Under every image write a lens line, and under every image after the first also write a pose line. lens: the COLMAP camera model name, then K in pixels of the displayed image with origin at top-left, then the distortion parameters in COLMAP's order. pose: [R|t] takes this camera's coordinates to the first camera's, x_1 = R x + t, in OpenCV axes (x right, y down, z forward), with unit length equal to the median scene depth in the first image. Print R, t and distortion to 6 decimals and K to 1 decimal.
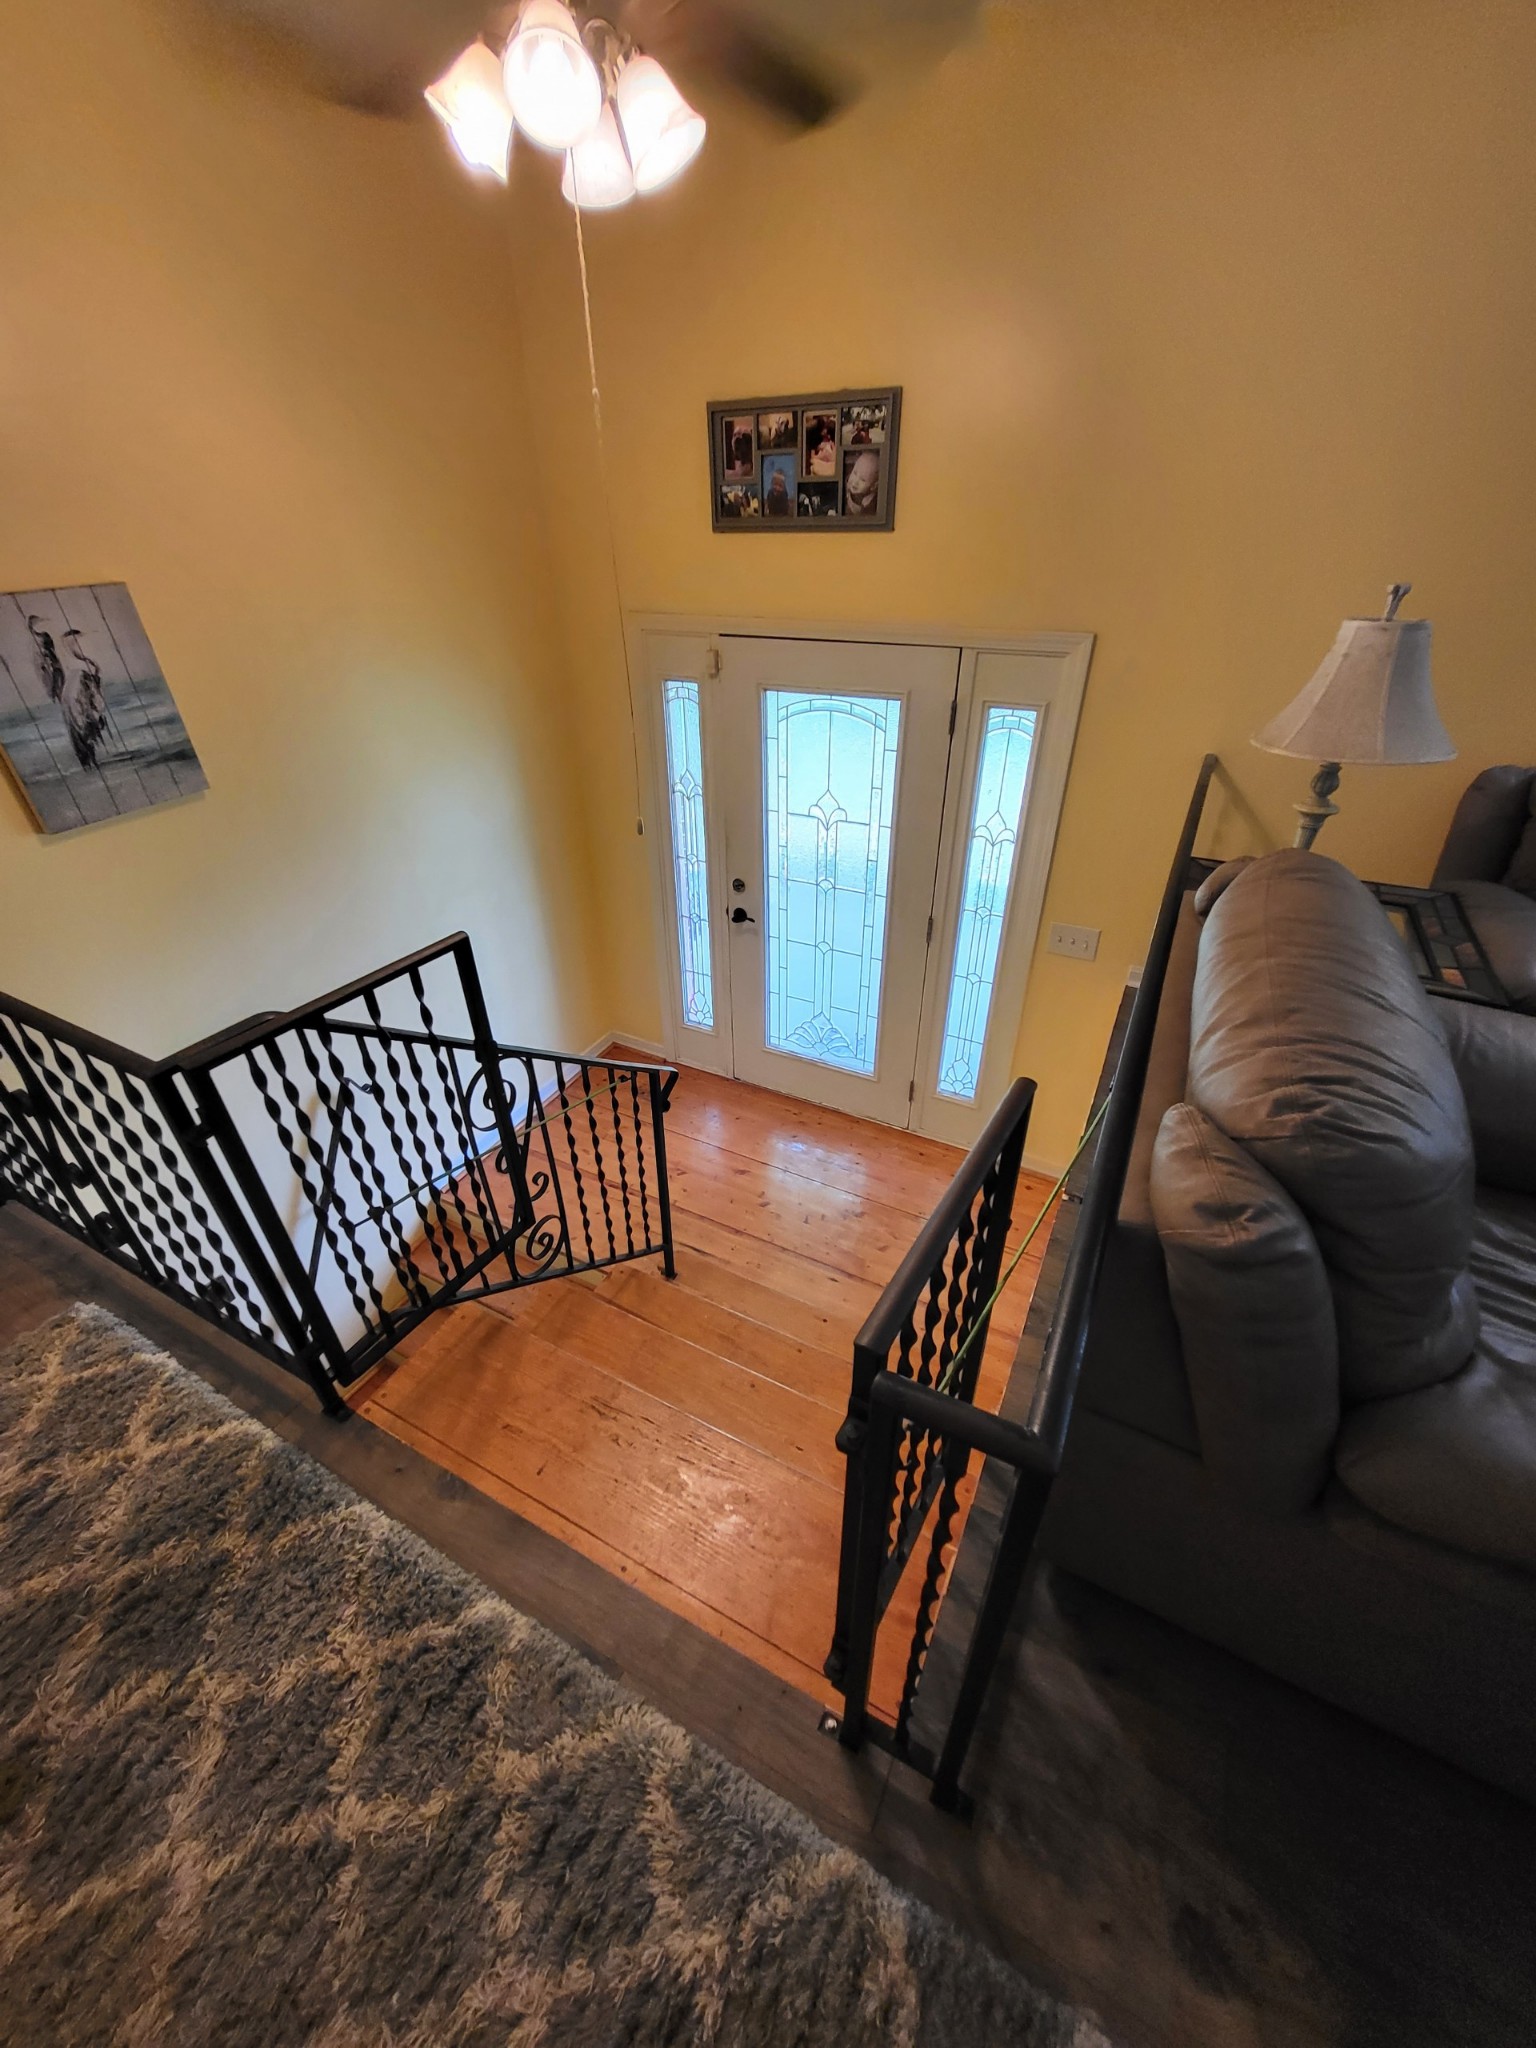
lens RADIAL K [[799.3, 0, 762.3], [0, 799.3, 1030.3], [0, 0, 1]] dist [0.009423, 0.000070]
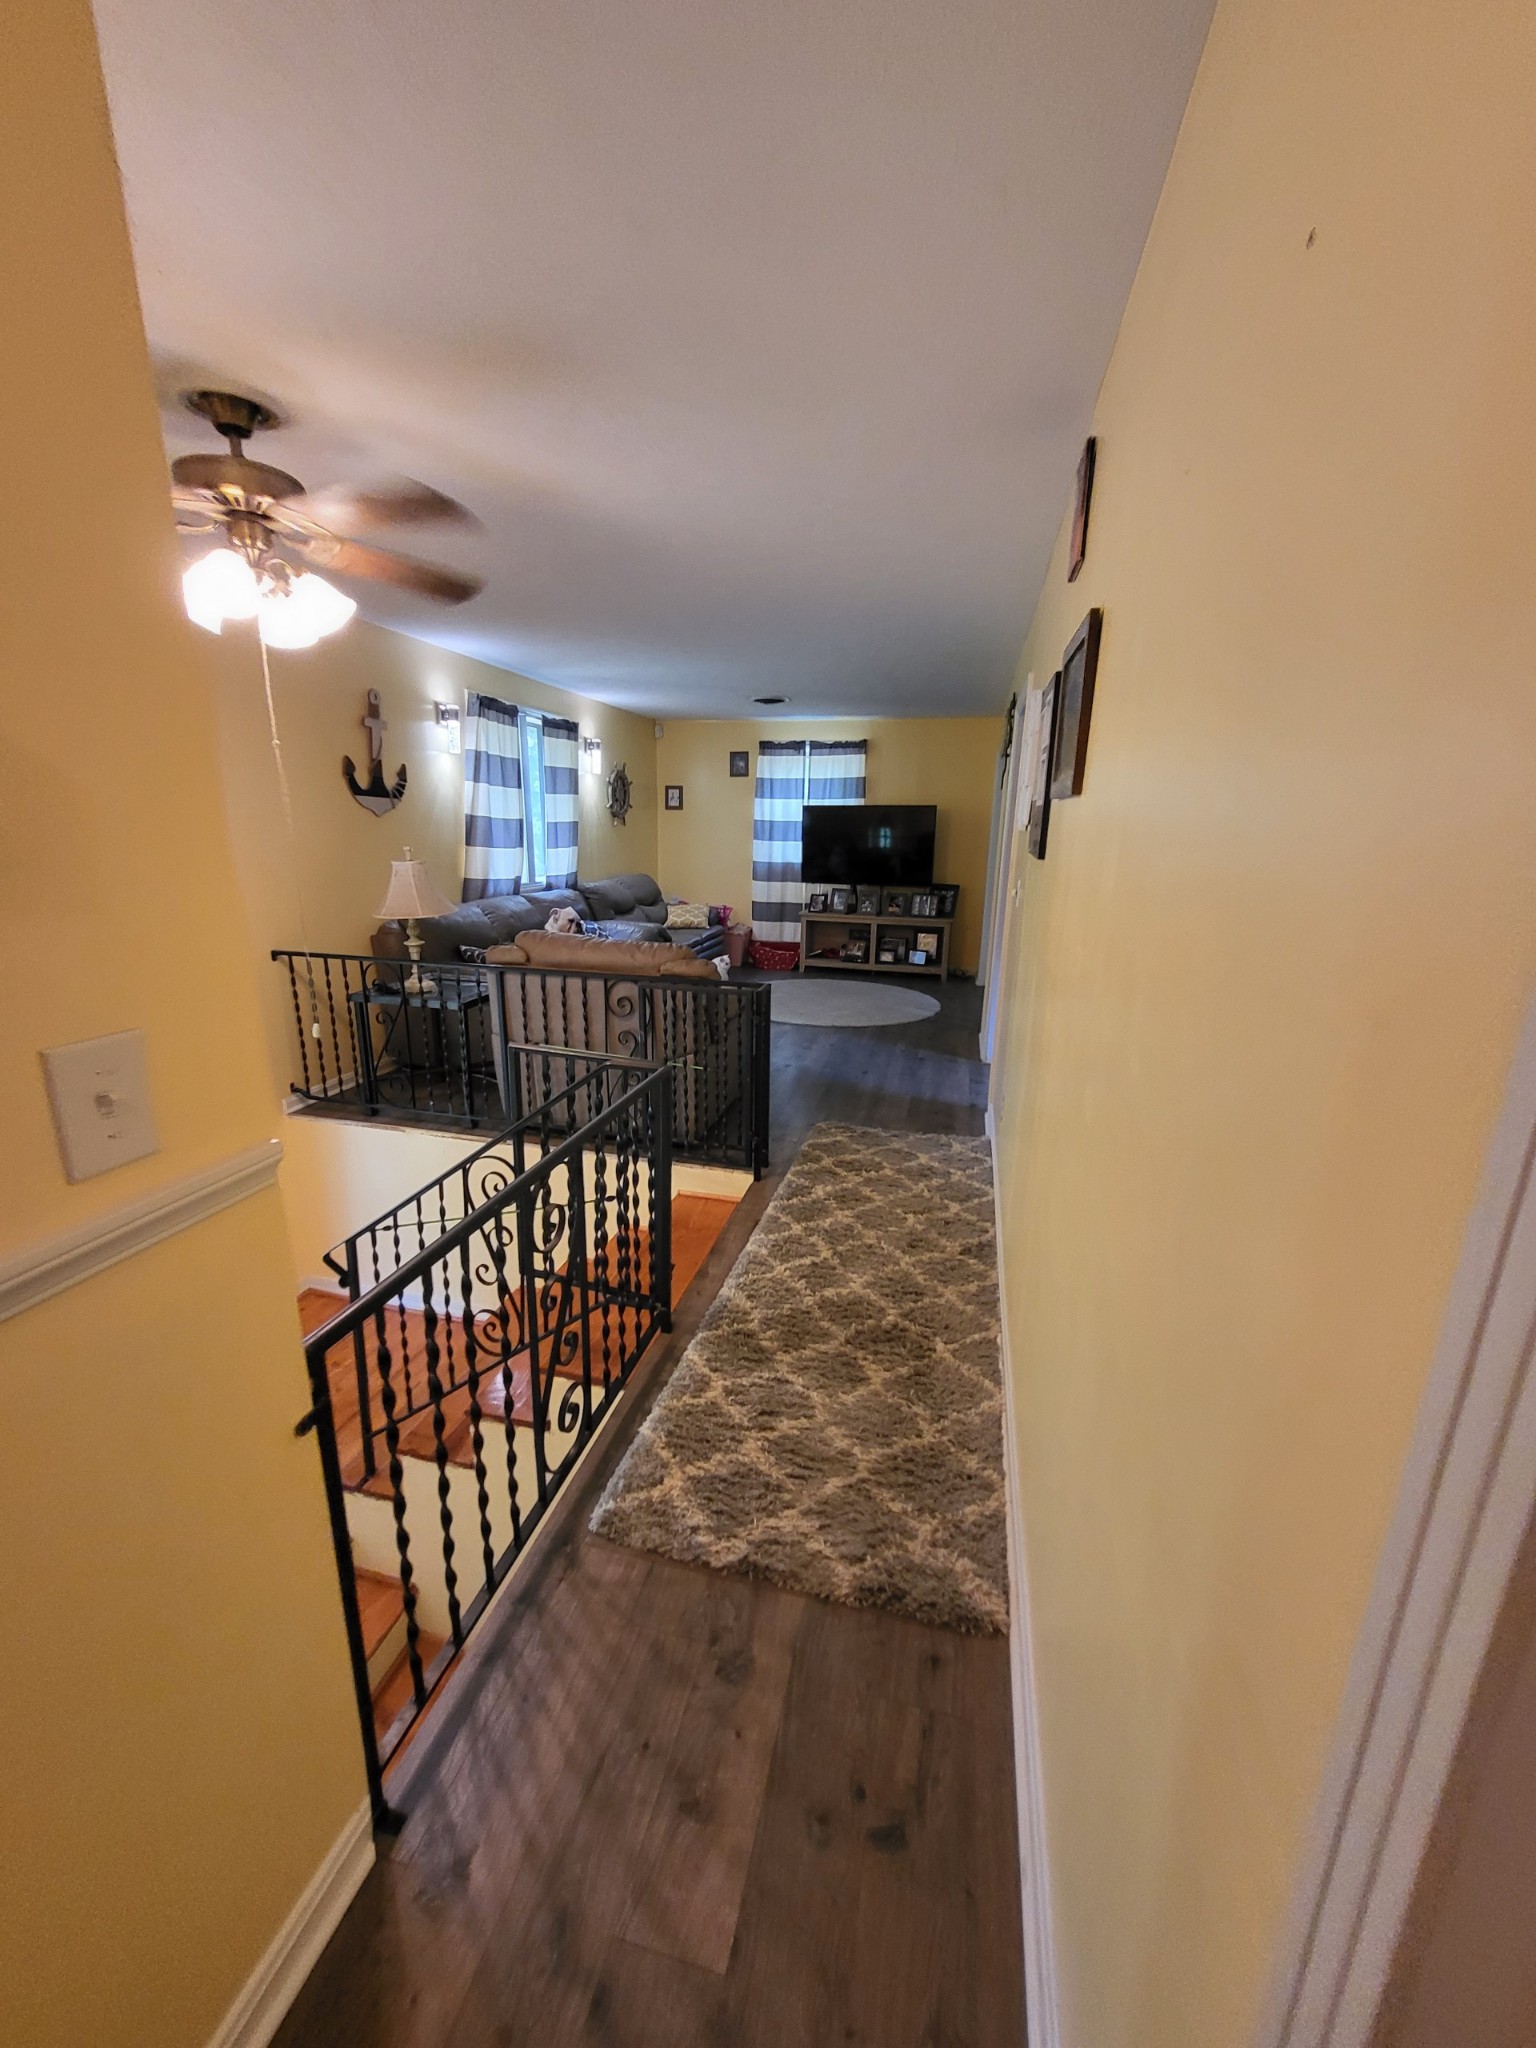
lens RADIAL K [[799.3, 0, 762.3], [0, 799.3, 1030.3], [0, 0, 1]] dist [0.009423, 0.000070]
pose [[-0.230891, -0.233852, 0.944459, -1.446466], [0.522300, 0.789186, 0.323092, -0.281329], [-0.820909, 0.567890, -0.060075, 0.487326]]
